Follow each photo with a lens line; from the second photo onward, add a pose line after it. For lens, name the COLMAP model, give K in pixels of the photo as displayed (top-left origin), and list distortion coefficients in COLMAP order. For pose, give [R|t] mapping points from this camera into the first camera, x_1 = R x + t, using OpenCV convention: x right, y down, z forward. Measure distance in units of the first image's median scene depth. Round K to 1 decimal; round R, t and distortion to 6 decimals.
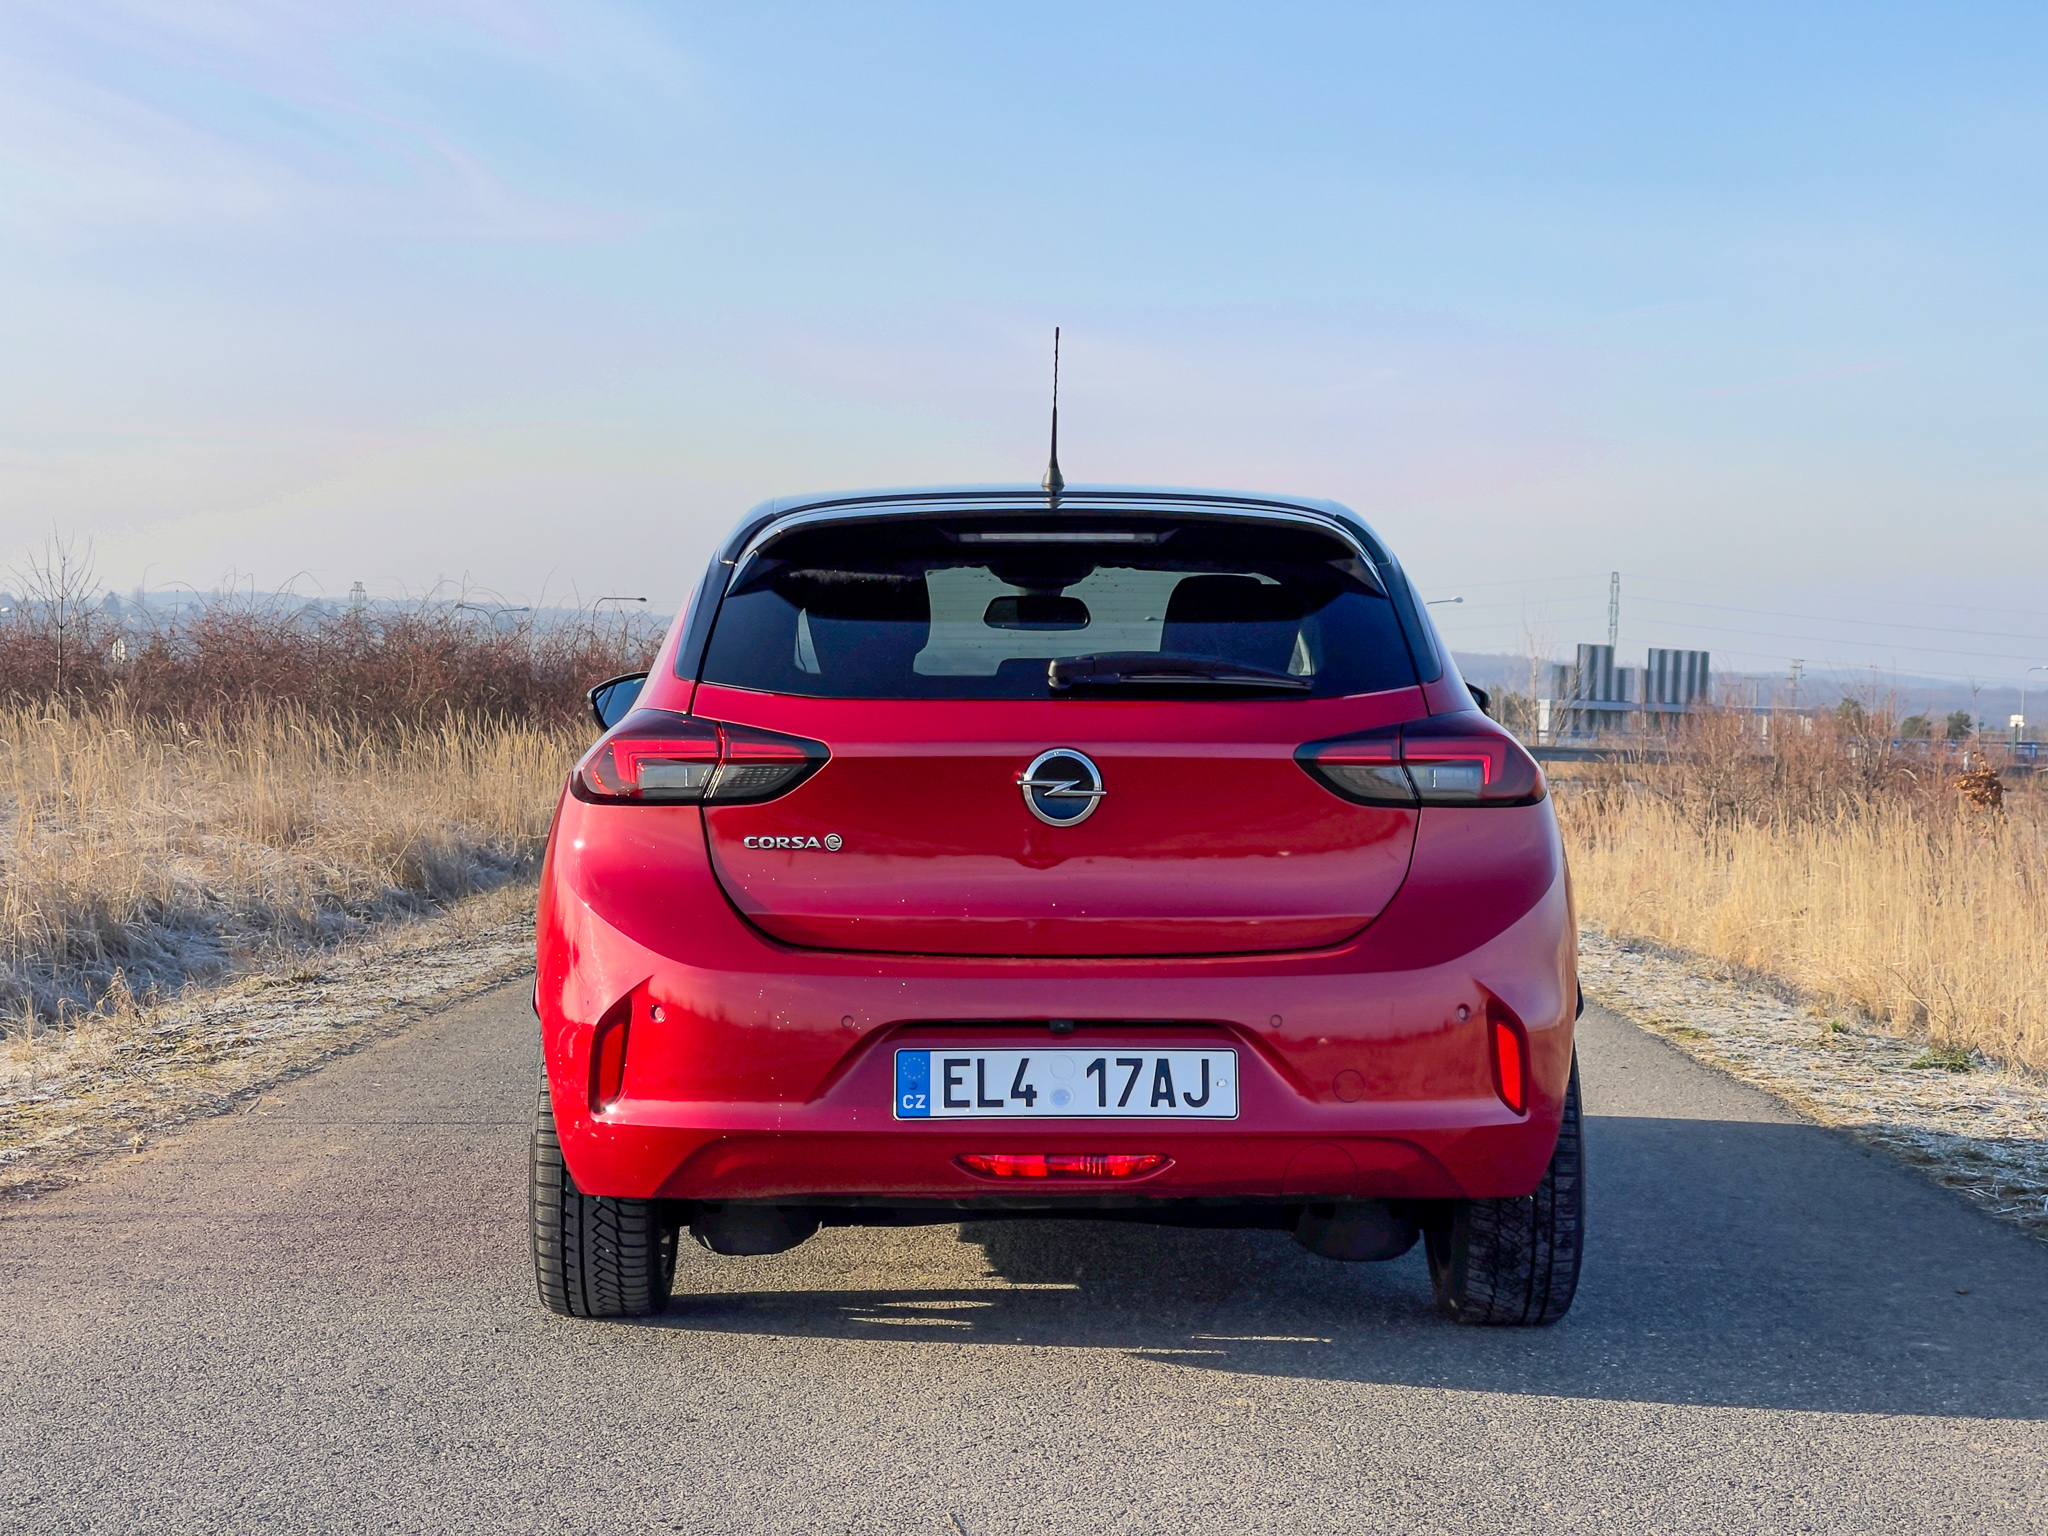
lens RADIAL K [[3837.6, 0, 1013.3], [0, 3837.6, 761.1], [0, 0, 1]] dist [0.196382, 0.000000]
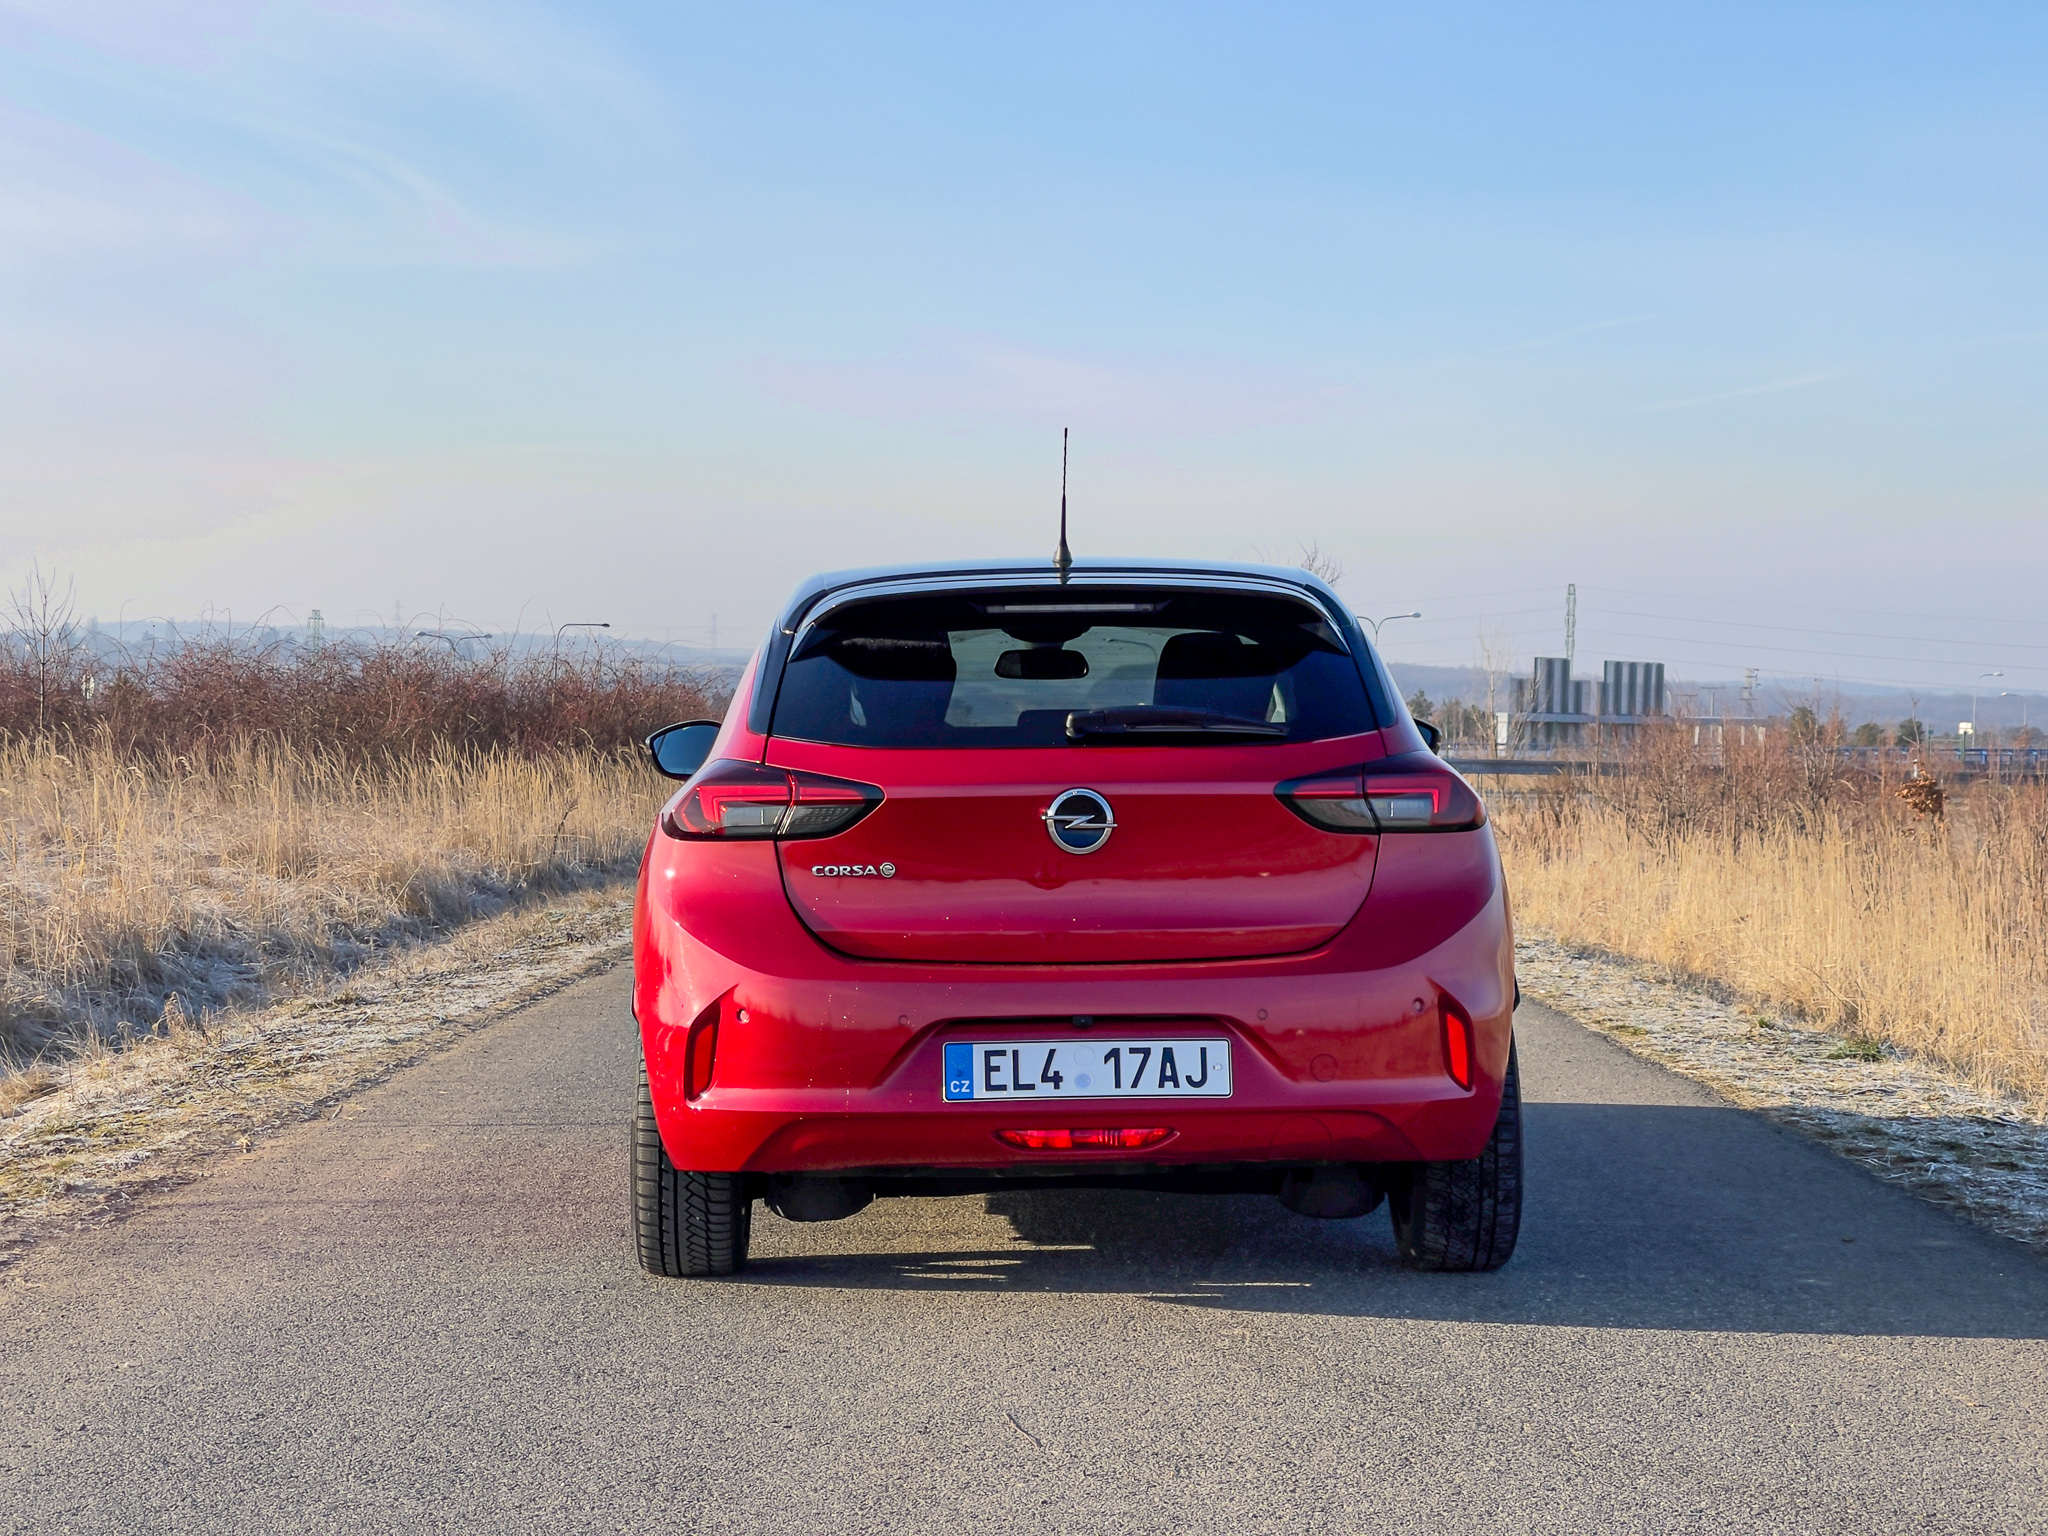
lens RADIAL K [[3837.6, 0, 1041.5], [0, 3837.6, 779.2], [0, 0, 1]] dist [0.196382, 0.000000]
pose [[0.999750, -0.013681, 0.017698, -0.019794], [0.013684, 0.999906, -0.000046, -0.006193], [-0.017696, 0.000288, 0.999843, -0.187465]]
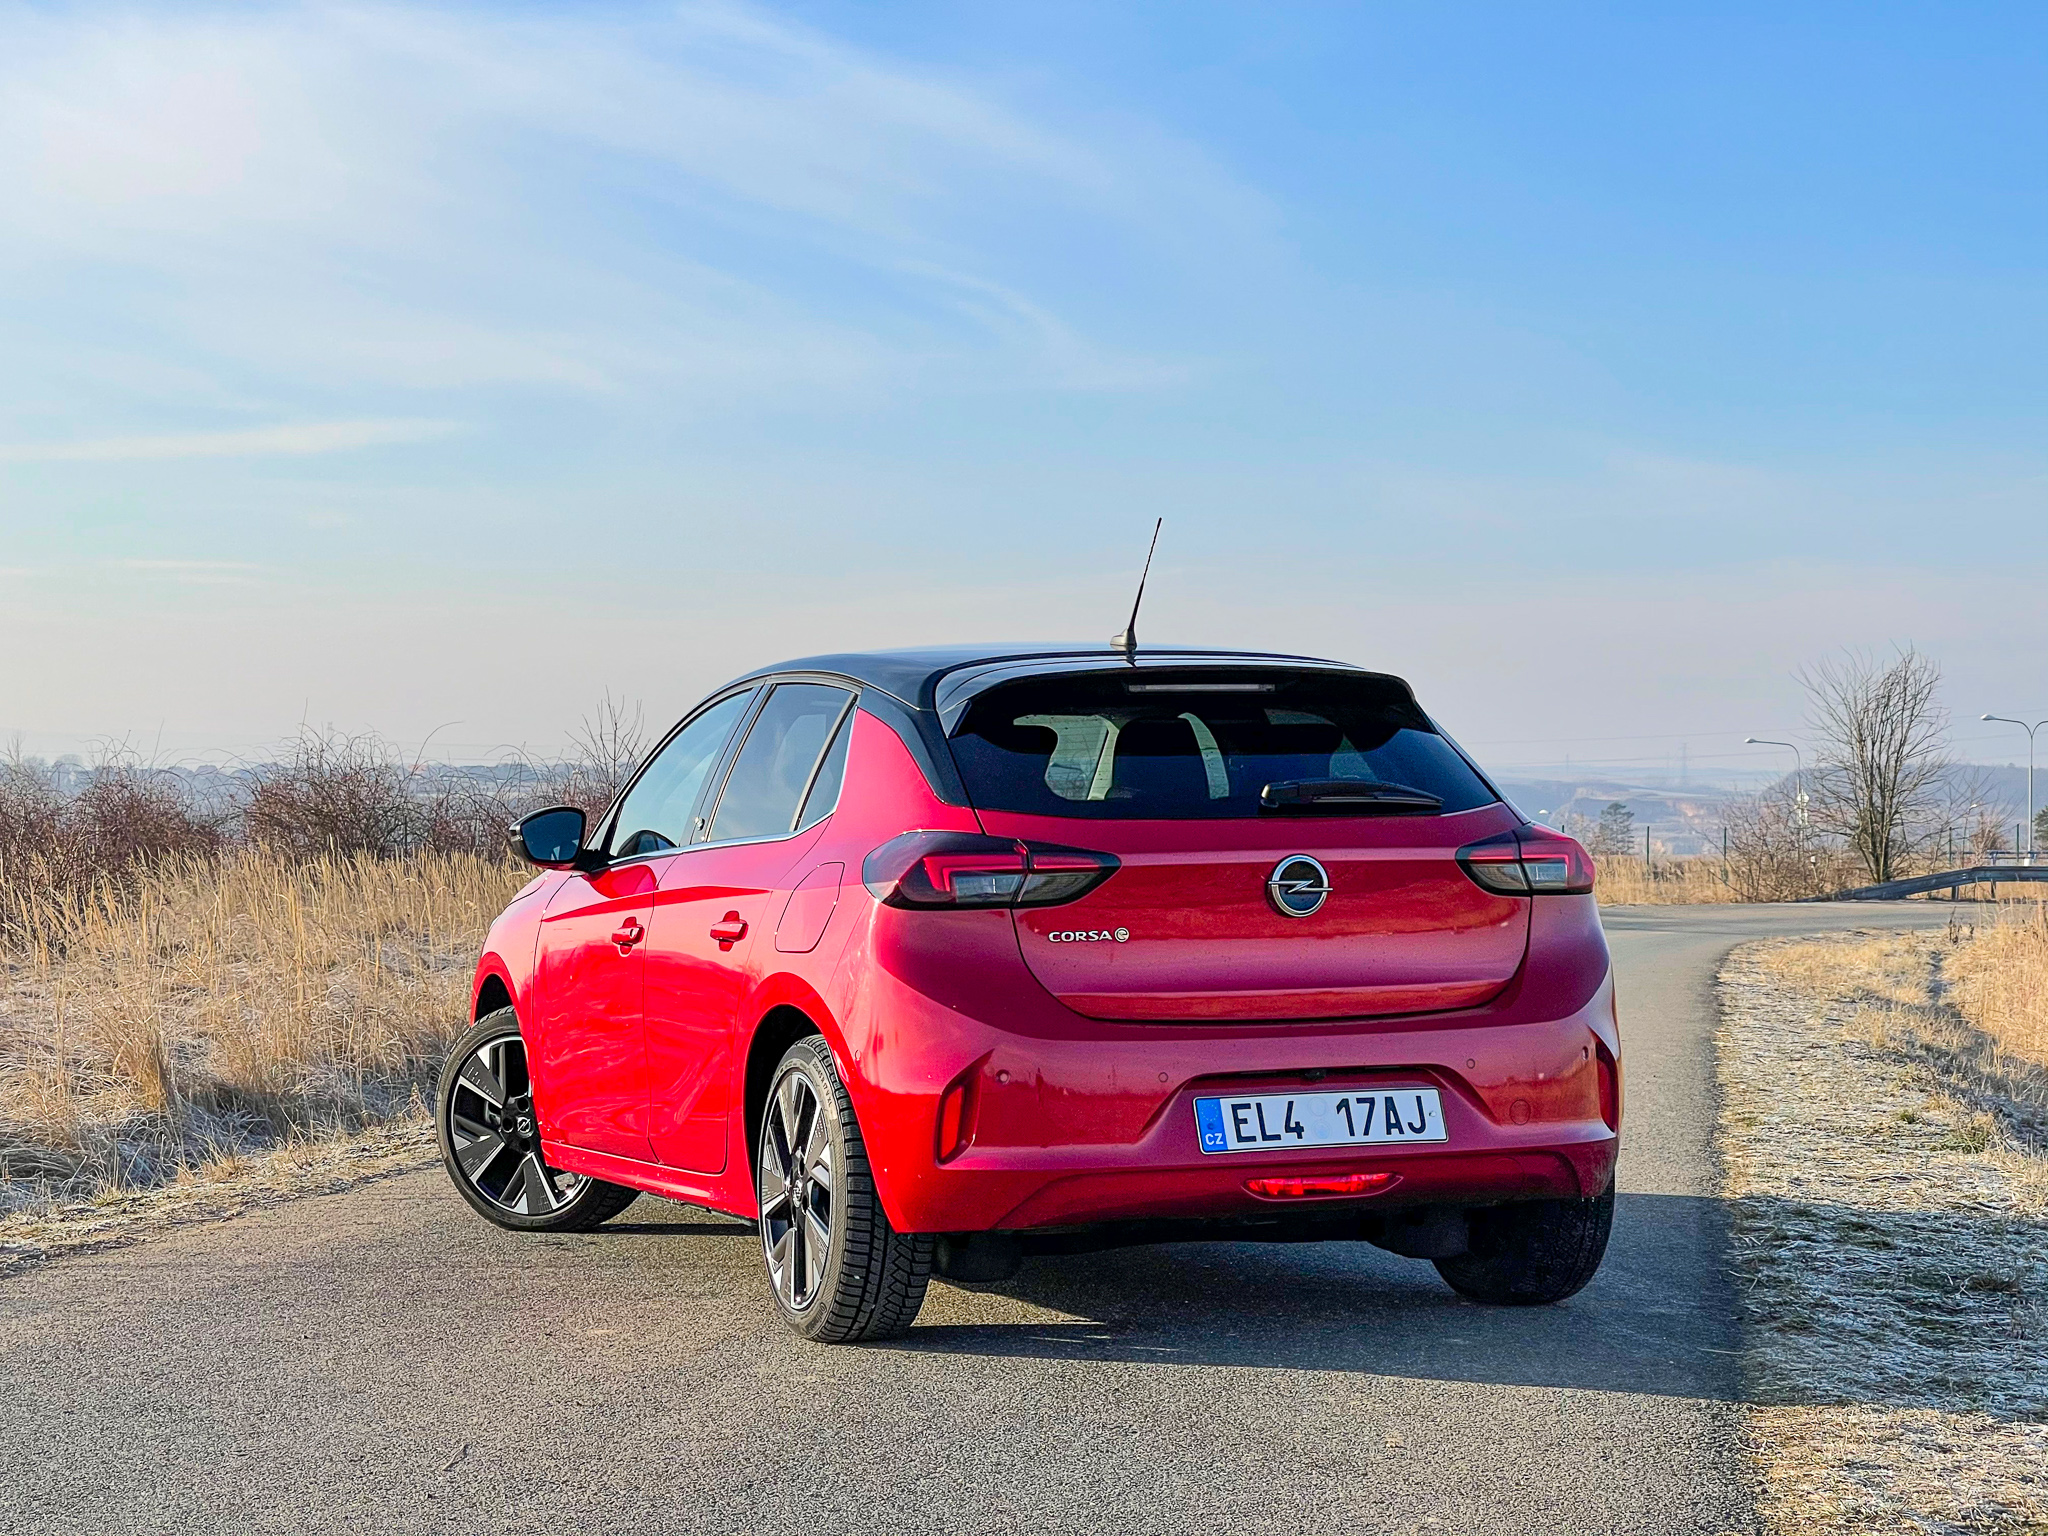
lens RADIAL K [[3837.6, 0, 1042.2], [0, 3837.6, 864.5], [0, 0, 1]] dist [0.196382, 0.000000]
pose [[0.944969, -0.022528, 0.326383, -0.471826], [0.026866, 0.999600, -0.008789, 0.008569], [-0.326054, 0.017074, 0.945197, -0.161782]]
